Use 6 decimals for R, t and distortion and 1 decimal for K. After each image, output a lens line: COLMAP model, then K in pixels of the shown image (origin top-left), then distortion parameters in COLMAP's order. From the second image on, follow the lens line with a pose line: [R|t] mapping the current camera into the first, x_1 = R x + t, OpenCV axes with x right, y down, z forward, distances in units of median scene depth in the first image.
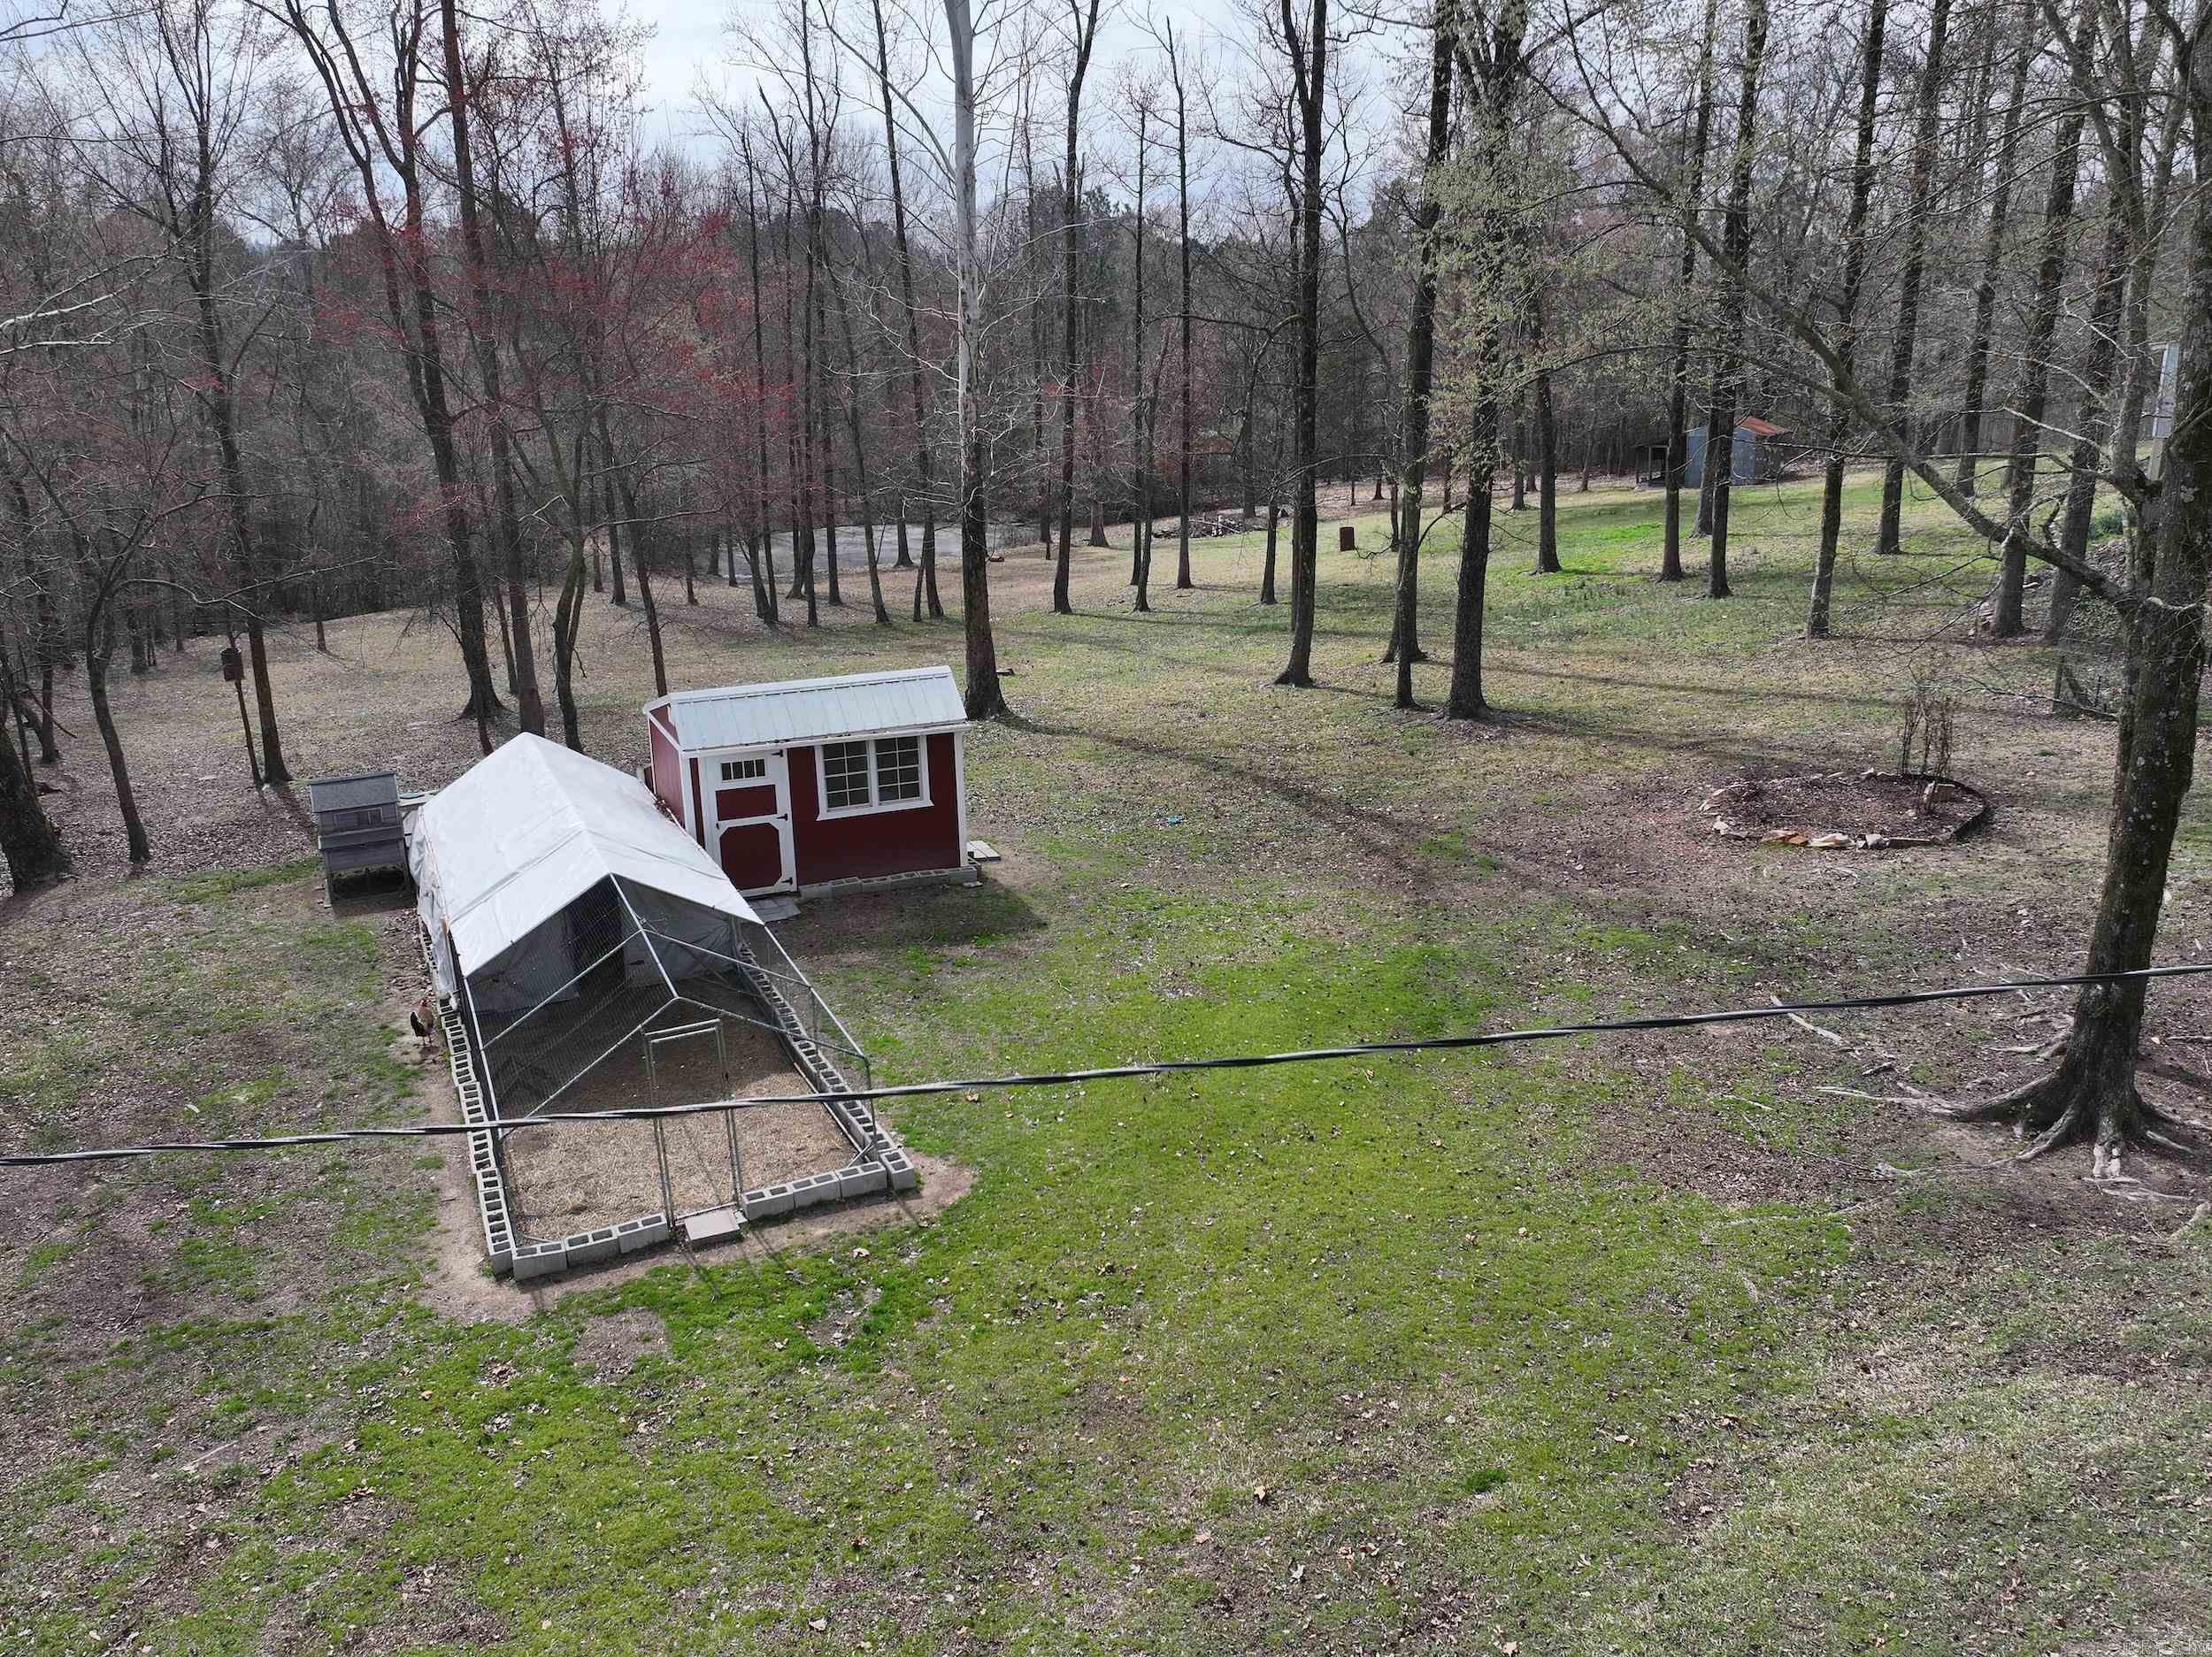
lens RADIAL K [[1743.9, 0, 1105.4], [0, 1743.9, 827.5], [0, 0, 1]] dist [0.005382, 0.017695]
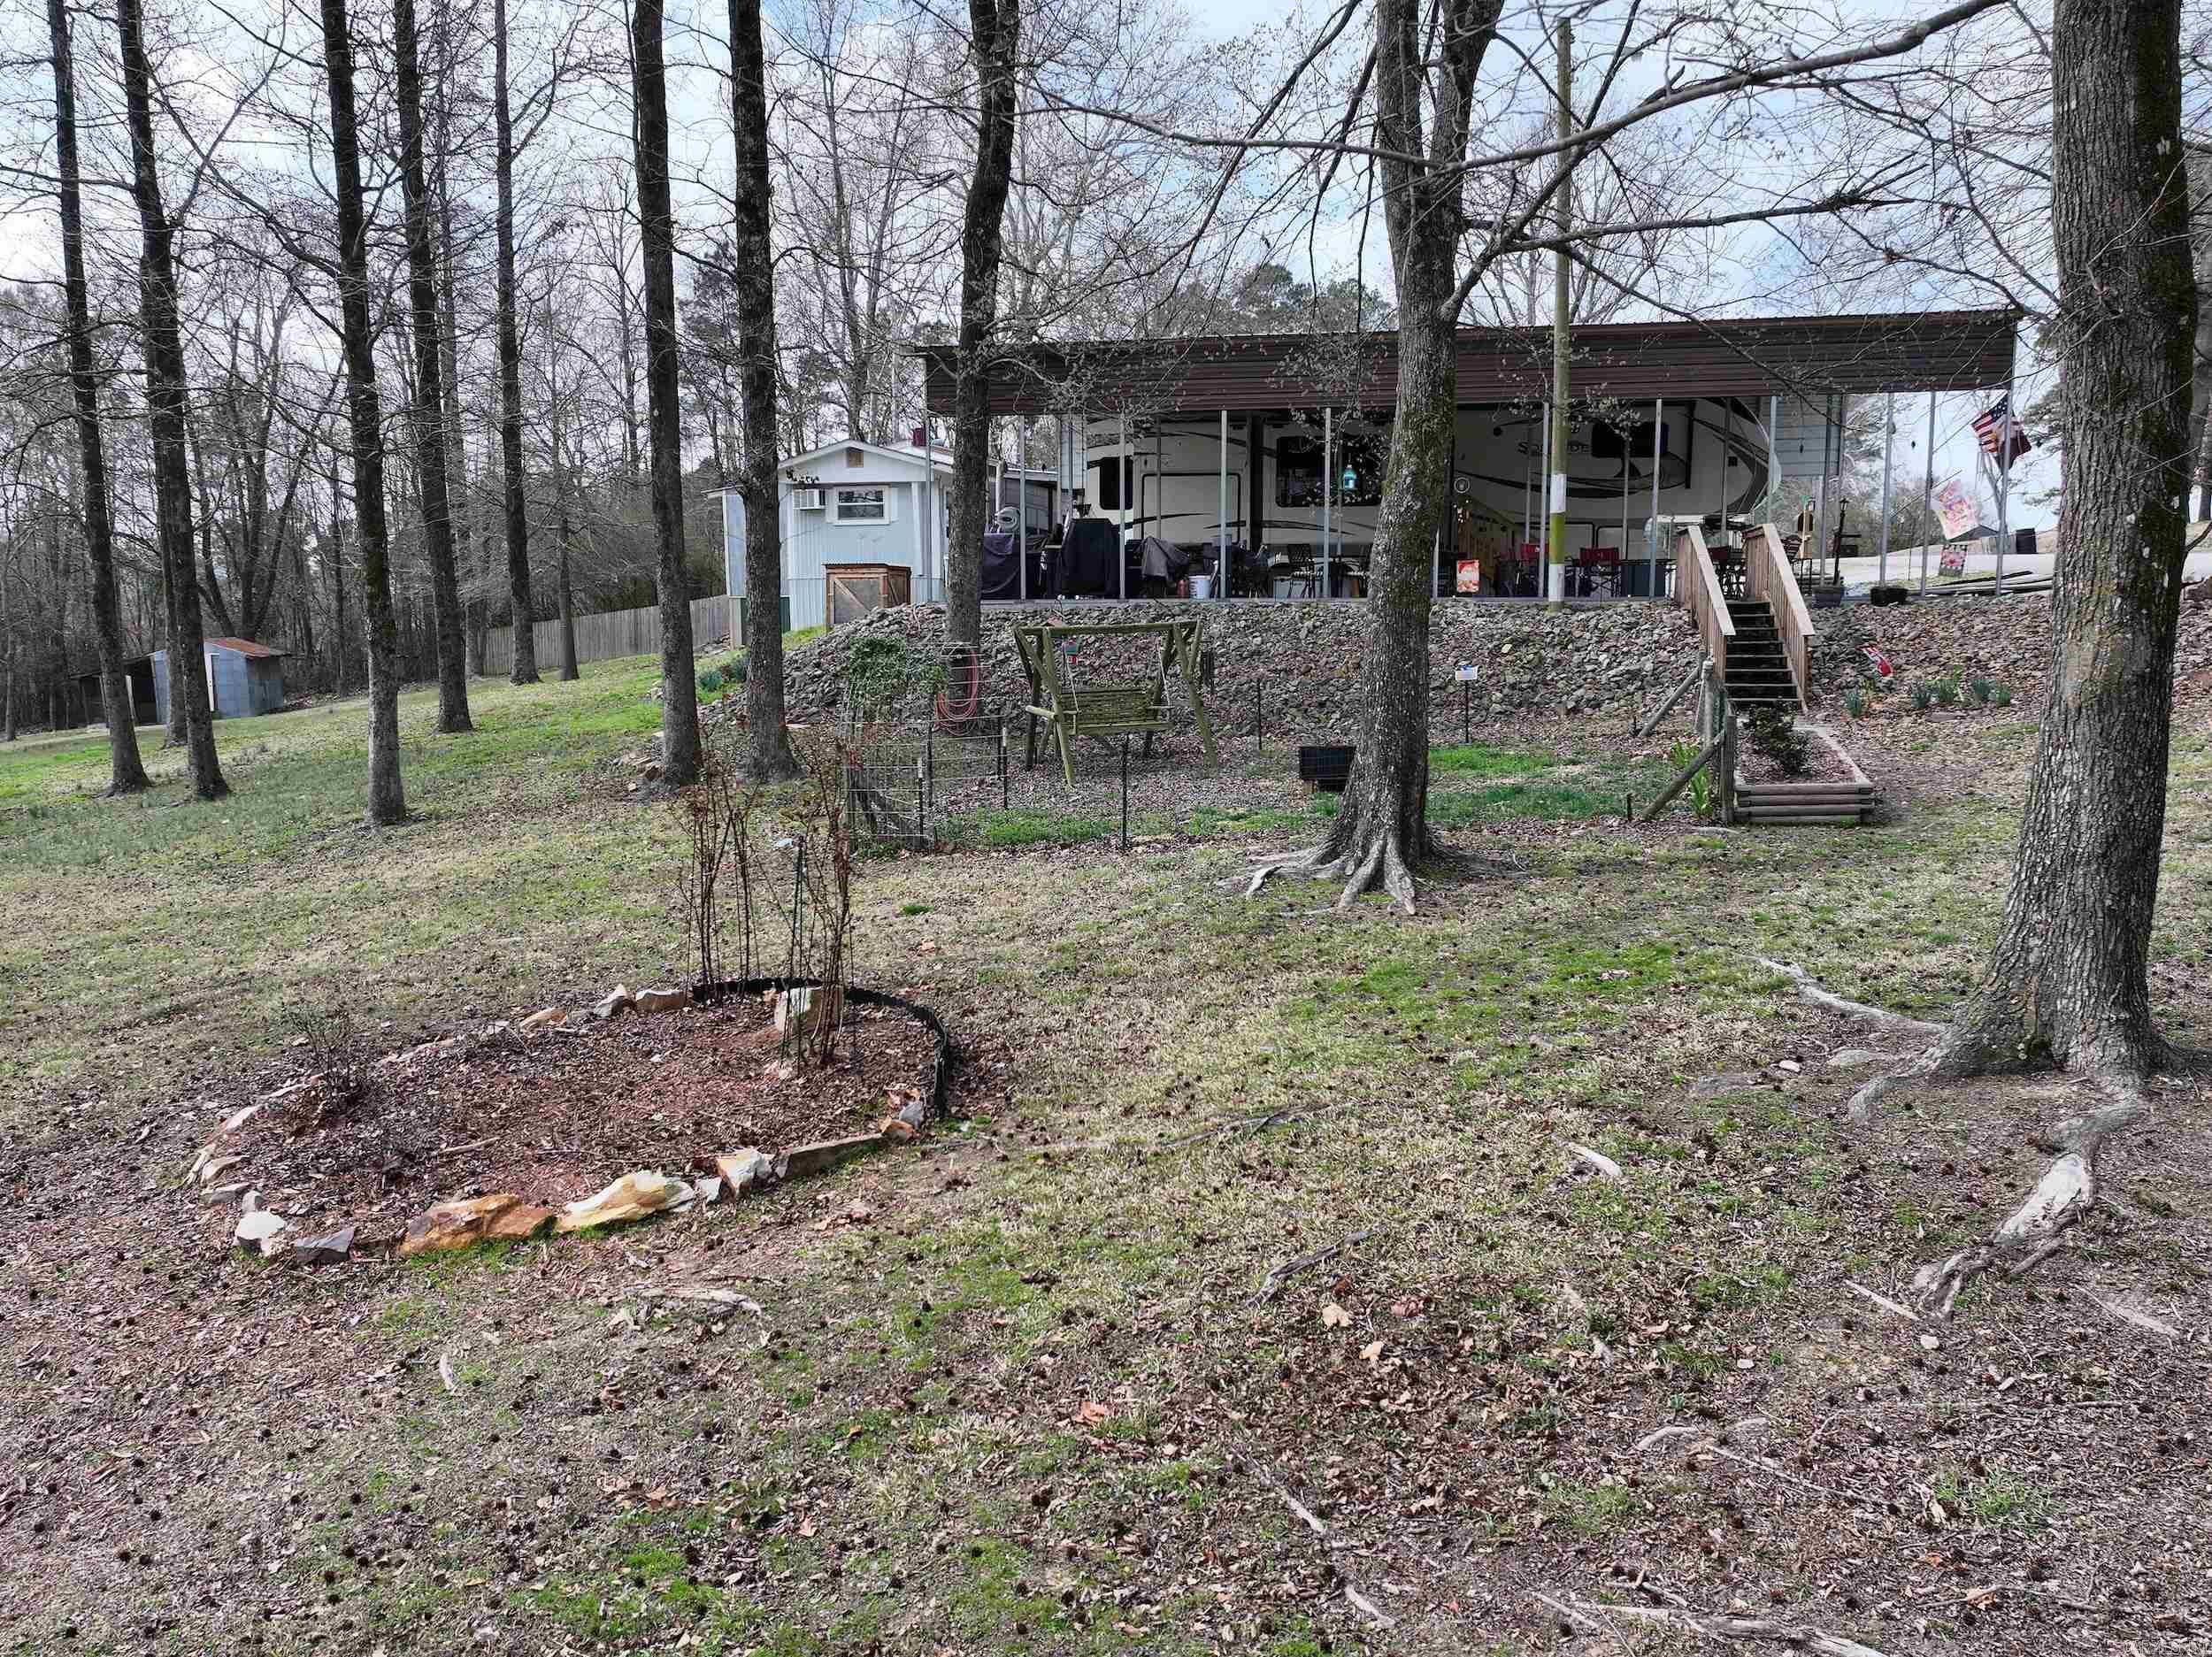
lens RADIAL K [[1743.9, 0, 1108.2], [0, 1743.9, 820.7], [0, 0, 1]] dist [0.005382, 0.017695]
pose [[0.693451, -0.078564, 0.716207, 0.244904], [0.201028, 0.975659, -0.087616, -0.013828], [-0.691891, 0.204735, 0.692366, 0.679272]]
